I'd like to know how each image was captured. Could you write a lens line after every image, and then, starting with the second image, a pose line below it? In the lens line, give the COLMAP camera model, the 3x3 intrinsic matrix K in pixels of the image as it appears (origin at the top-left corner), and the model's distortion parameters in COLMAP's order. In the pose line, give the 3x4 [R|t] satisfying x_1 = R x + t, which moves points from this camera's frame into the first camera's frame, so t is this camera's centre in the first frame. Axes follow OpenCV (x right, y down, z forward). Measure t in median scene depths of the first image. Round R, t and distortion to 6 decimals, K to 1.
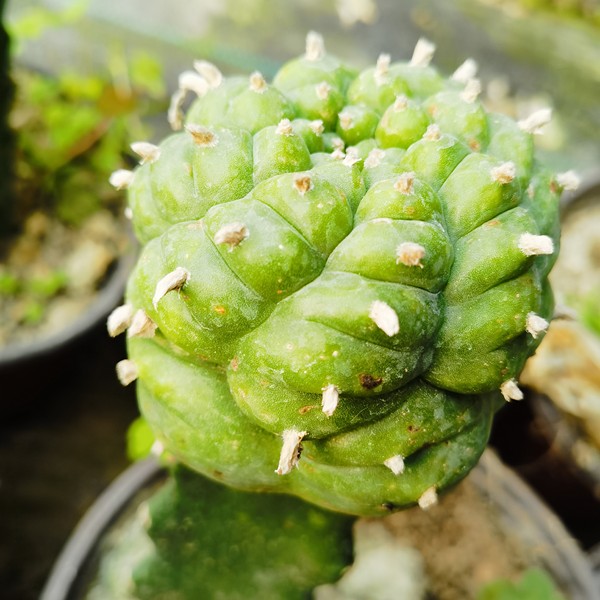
lens RADIAL K [[544.4, 0, 352.0], [0, 544.4, 299.8], [0, 0, 1]] dist [0.001806, -0.014110]
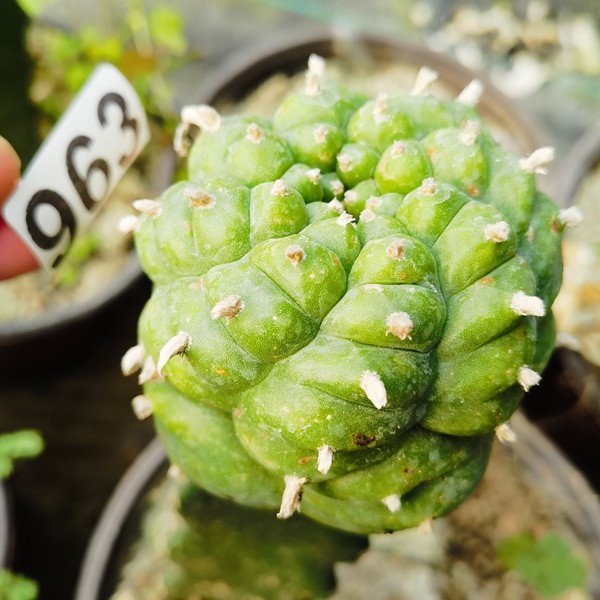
lens RADIAL K [[544.4, 0, 352.0], [0, 544.4, 299.8], [0, 0, 1]] dist [0.001806, -0.014110]
pose [[0.998513, -0.005257, -0.054260, 0.063343], [0.010401, 0.995426, 0.094963, -0.198600], [0.053513, -0.095386, 0.994001, -0.019766]]
